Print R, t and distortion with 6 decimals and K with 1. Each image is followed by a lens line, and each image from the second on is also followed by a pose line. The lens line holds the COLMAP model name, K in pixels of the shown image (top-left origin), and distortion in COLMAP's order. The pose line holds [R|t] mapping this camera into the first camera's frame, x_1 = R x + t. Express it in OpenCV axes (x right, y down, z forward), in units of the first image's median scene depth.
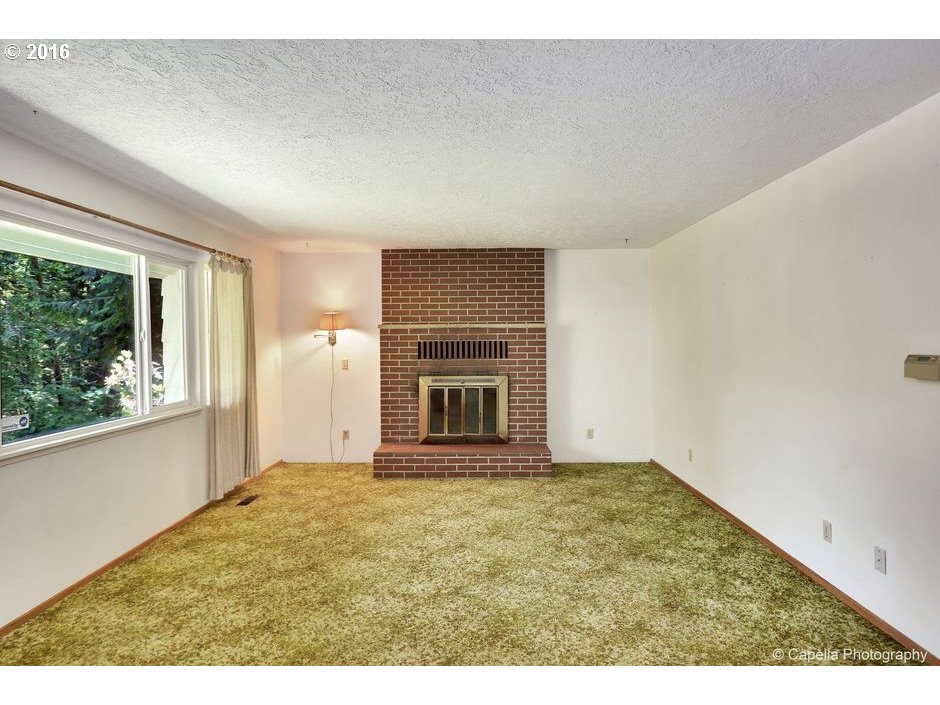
lens RADIAL K [[550.7, 0, 459.9], [0, 550.7, 350.5], [0, 0, 1]] dist [-0.003742, 0.000953]
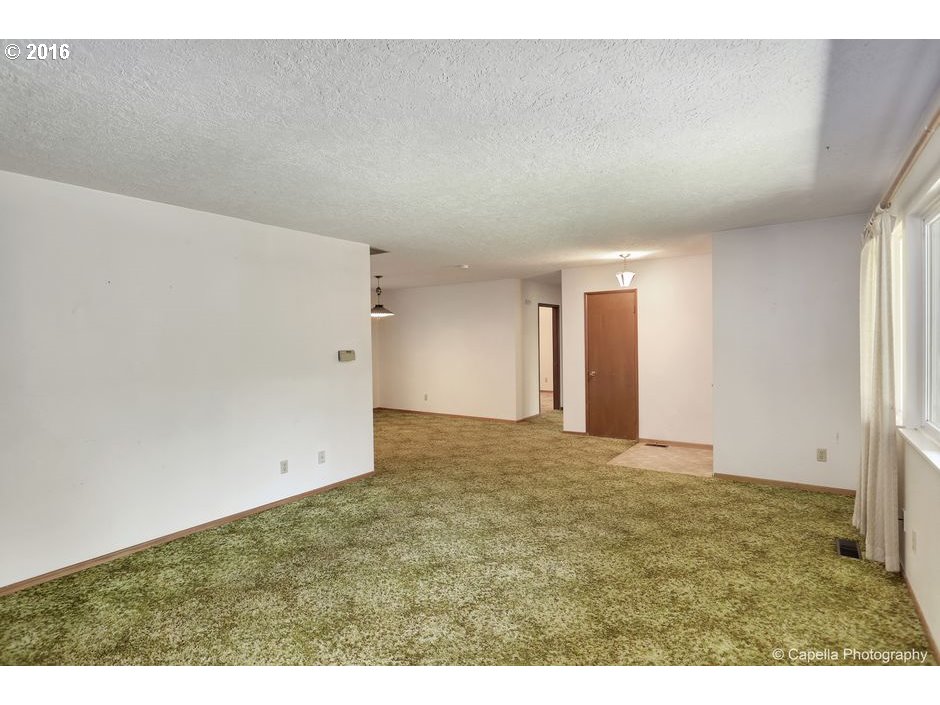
lens RADIAL K [[498.0, 0, 470.0], [0, 498.0, 352.5], [0, 0, 1]] dist [-0.034009, 0.000257]
pose [[-0.846700, 0.008681, 0.531999, -0.308746], [0.035326, 0.998578, 0.039928, -0.020354], [-0.530896, 0.052600, -0.845803, 1.089756]]
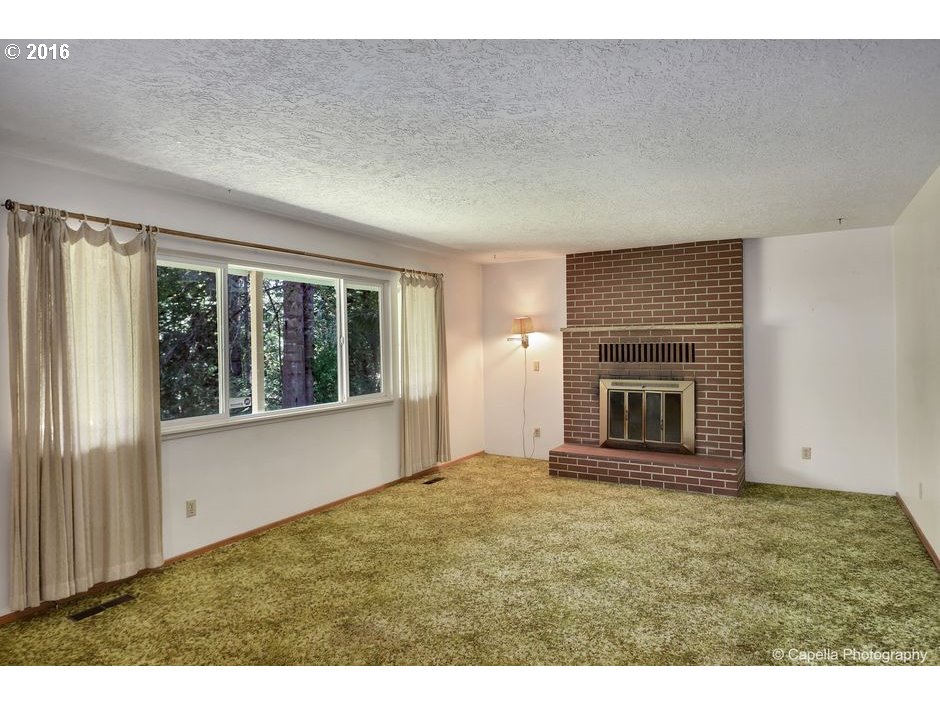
lens RADIAL K [[550.7, 0, 459.9], [0, 550.7, 350.5], [0, 0, 1]] dist [-0.003742, 0.000953]
pose [[0.870963, 0.003204, -0.491338, 0.225316], [-0.004613, 0.999988, -0.001657, -0.002272], [0.491327, 0.003709, 0.870967, 0.008091]]
